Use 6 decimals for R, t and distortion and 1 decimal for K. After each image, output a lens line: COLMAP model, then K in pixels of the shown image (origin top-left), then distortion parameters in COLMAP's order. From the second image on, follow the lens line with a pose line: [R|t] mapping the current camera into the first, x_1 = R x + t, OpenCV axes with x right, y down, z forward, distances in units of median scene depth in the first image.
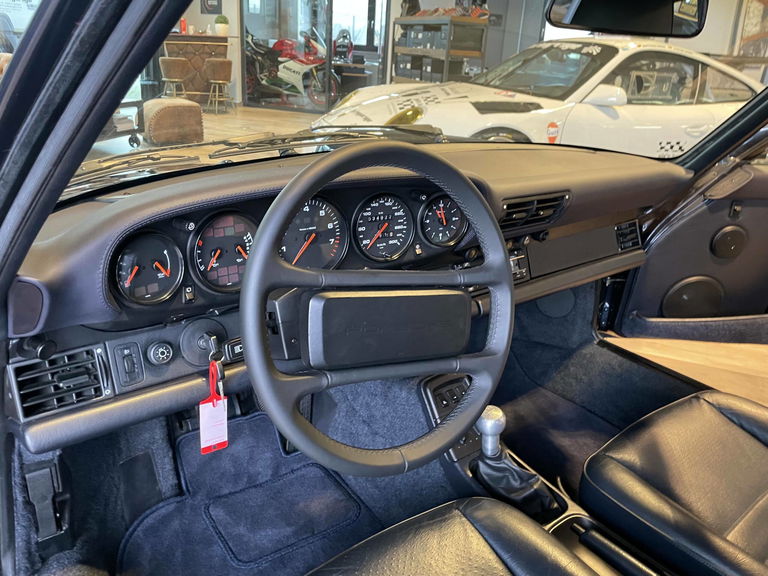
lens RADIAL K [[590.0, 0, 372.6], [0, 590.0, 294.8], [0, 0, 1]] dist [0.064842, -0.117122]
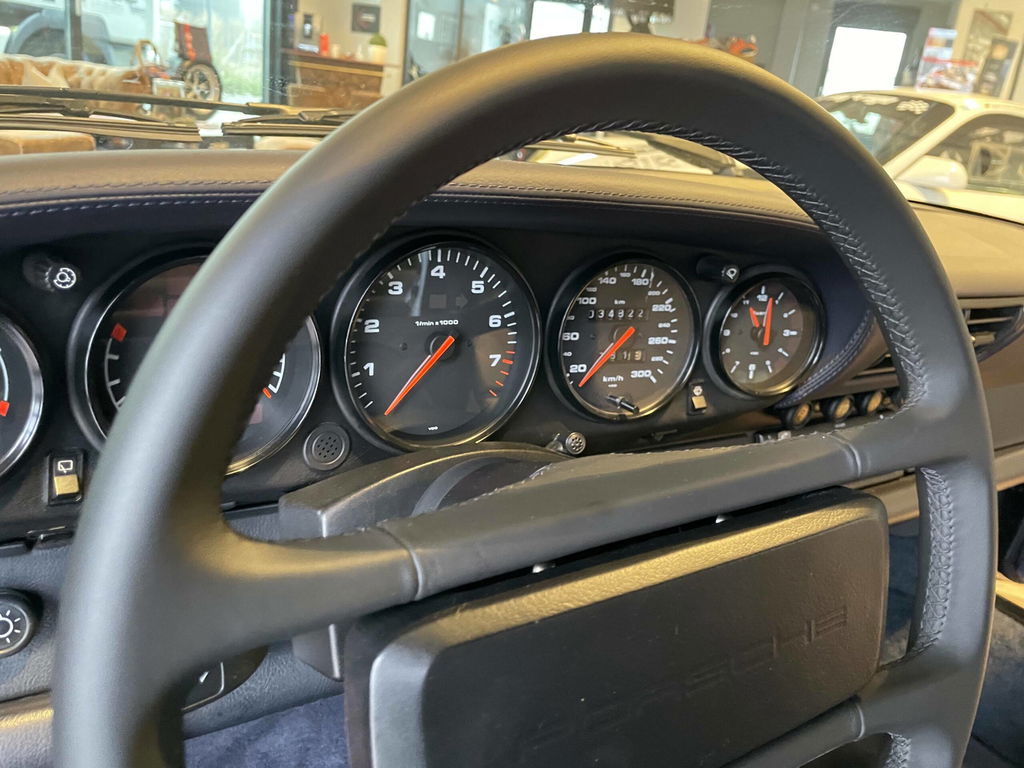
lens RADIAL K [[782.0, 0, 503.6], [0, 782.0, 374.1], [0, 0, 1]] dist [0.074954, -0.112229]
pose [[0.993851, 0.093469, -0.059353, -0.012687], [-0.097277, 0.993141, -0.064869, -0.019466], [0.052882, 0.070244, 0.996127, 0.195000]]
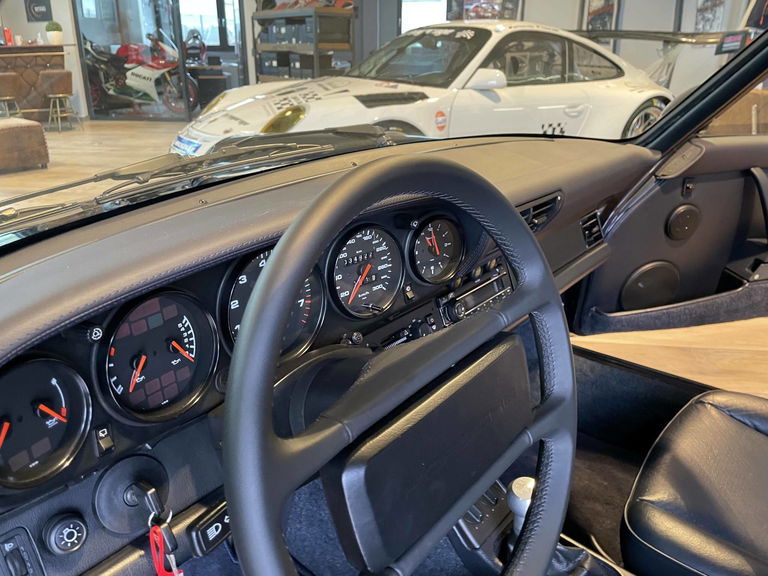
lens RADIAL K [[590.0, 0, 372.6], [0, 590.0, 294.8], [0, 0, 1]] dist [0.064842, -0.117122]
pose [[0.971182, -0.139044, 0.193579, -0.049932], [0.138410, 0.990231, 0.016866, -0.041241], [-0.194034, 0.010413, 0.980940, 0.125030]]
